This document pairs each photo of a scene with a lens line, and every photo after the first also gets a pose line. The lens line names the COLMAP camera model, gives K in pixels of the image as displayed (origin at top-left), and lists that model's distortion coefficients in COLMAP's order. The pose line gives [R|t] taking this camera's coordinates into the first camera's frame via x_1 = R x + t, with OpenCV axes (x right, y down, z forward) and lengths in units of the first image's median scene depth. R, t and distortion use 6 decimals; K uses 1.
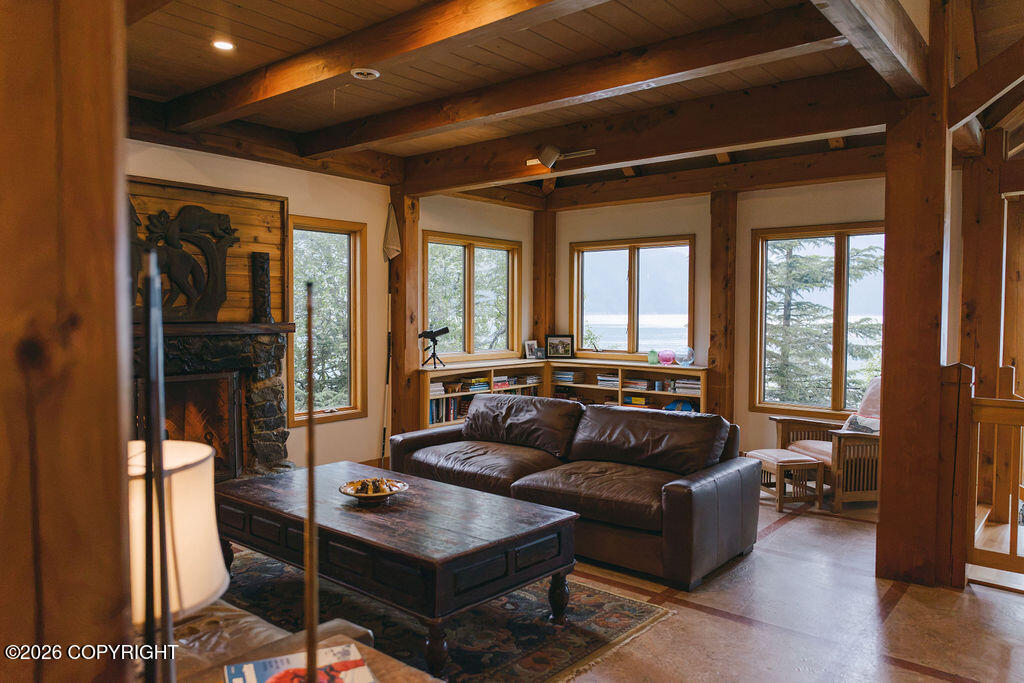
lens RADIAL K [[713.6, 0, 512.0], [0, 713.6, 341.5], [0, 0, 1]] dist [-0.005327, 0.000884]
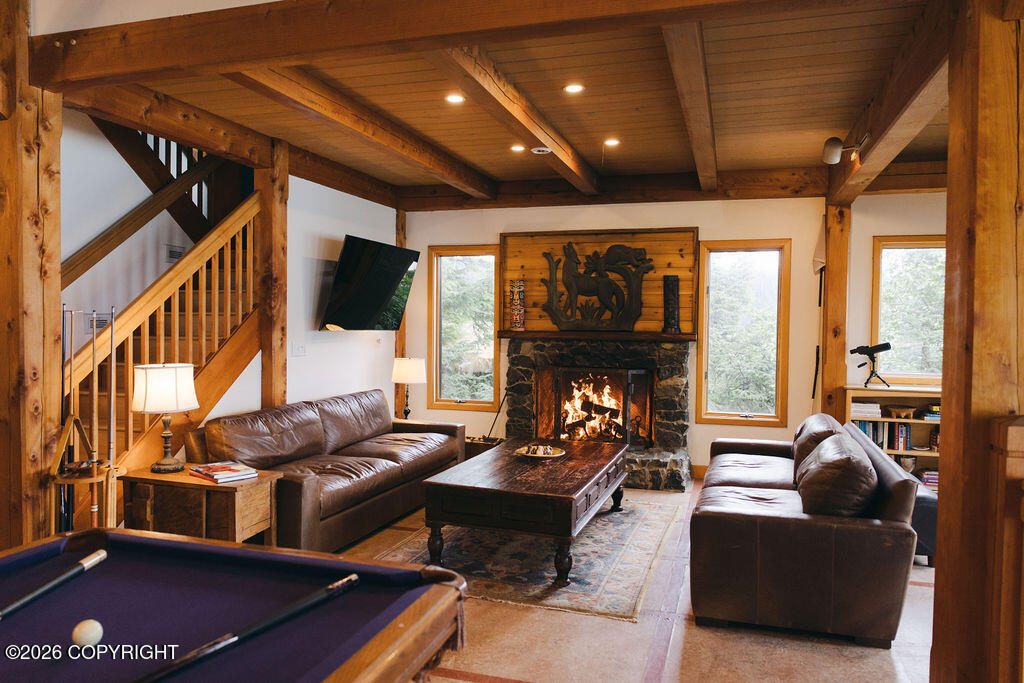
lens RADIAL K [[730.6, 0, 512.0], [0, 730.6, 341.5], [0, 0, 1]] dist [-0.002491, -0.000248]
pose [[0.386661, 0.031417, -0.921687, 0.703101], [-0.045463, 0.998854, 0.014975, -0.017475], [0.921101, 0.036112, 0.387646, 0.262678]]
